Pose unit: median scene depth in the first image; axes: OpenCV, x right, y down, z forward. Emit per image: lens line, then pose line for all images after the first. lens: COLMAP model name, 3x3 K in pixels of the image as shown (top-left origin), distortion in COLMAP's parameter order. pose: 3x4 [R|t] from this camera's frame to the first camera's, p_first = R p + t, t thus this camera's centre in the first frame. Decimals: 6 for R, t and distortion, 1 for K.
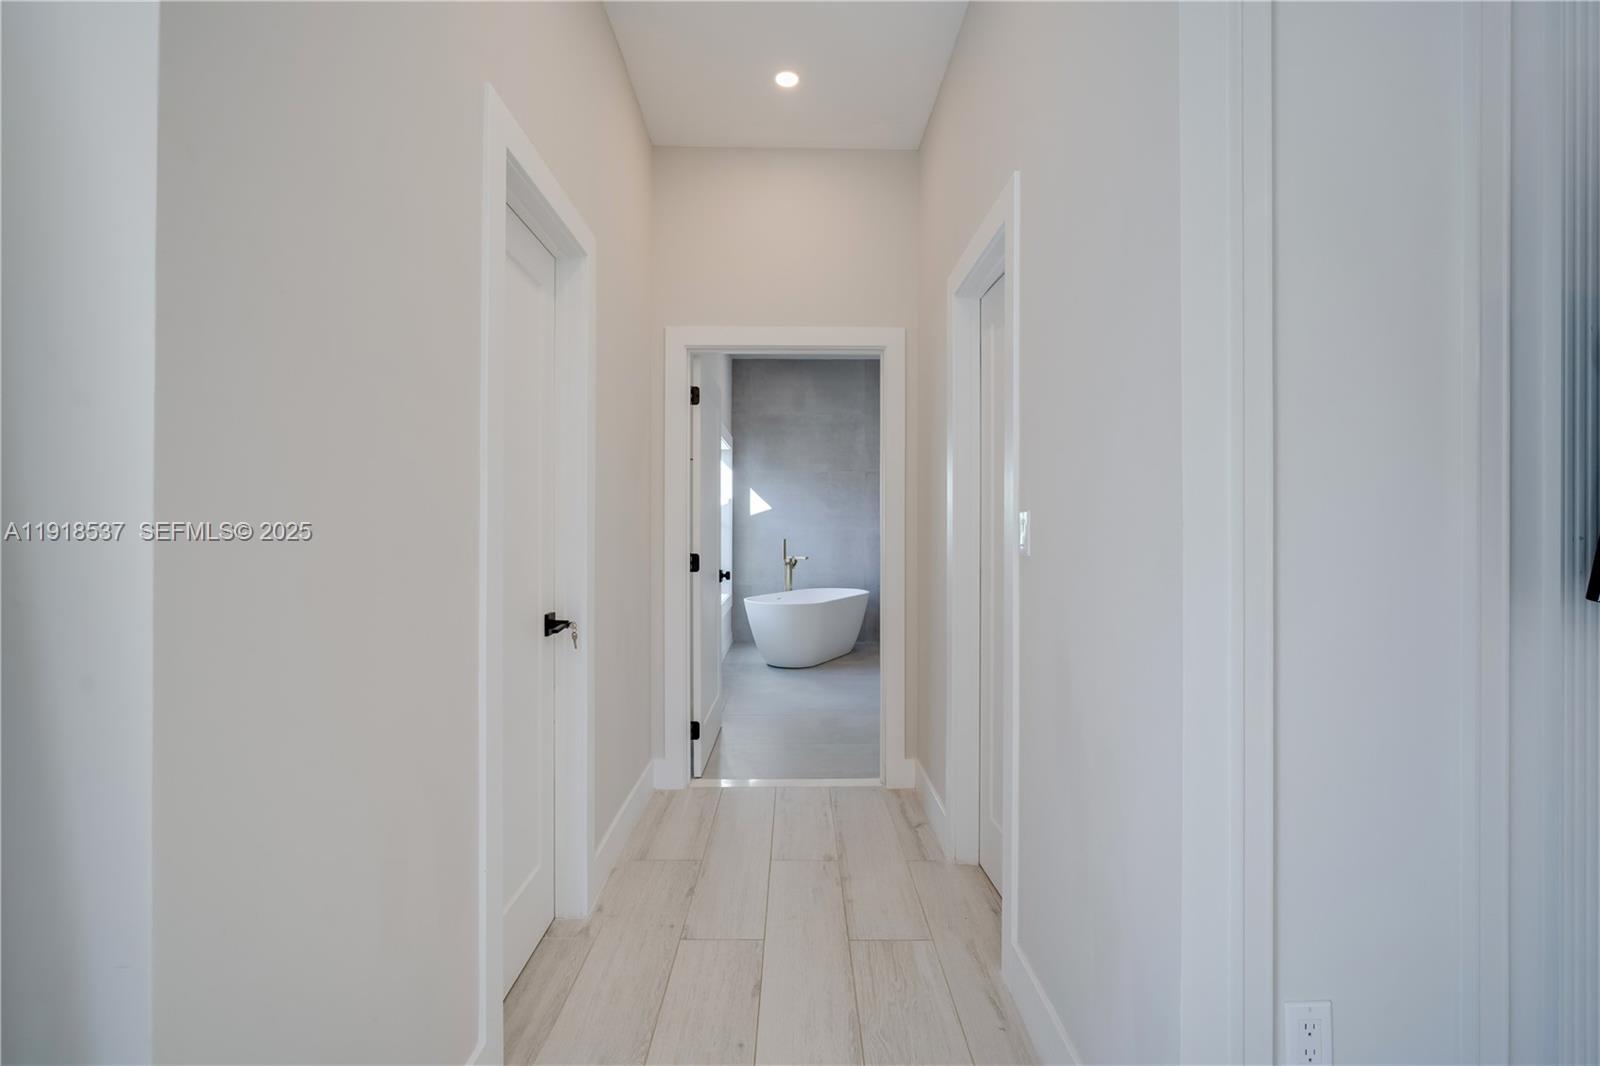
lens RADIAL K [[705.5, 0, 801.4], [0, 705.5, 535.1], [0, 0, 1]] dist [-0.004526, 0.000479]
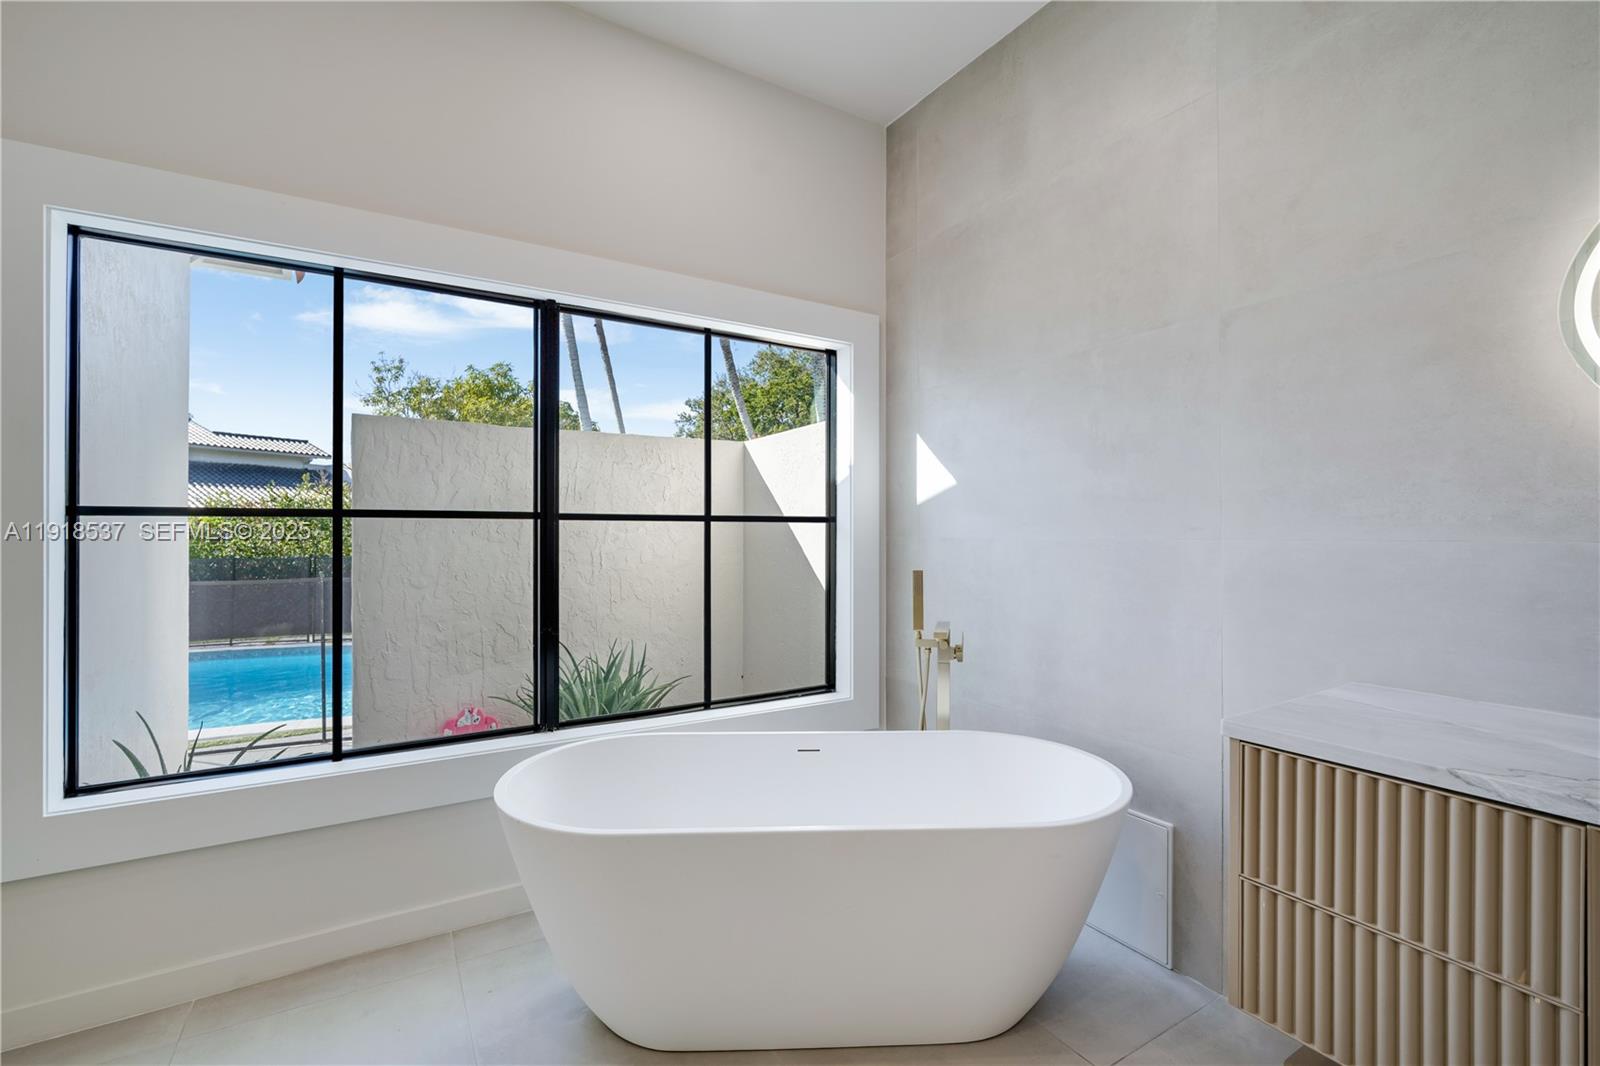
lens RADIAL K [[705.5, 0, 801.4], [0, 705.5, 535.1], [0, 0, 1]] dist [-0.004526, 0.000479]
pose [[0.513765, 0.004111, -0.857921, 0.229904], [-0.004076, 0.999989, 0.002351, -0.011246], [0.857921, 0.002289, 0.513776, 0.743792]]
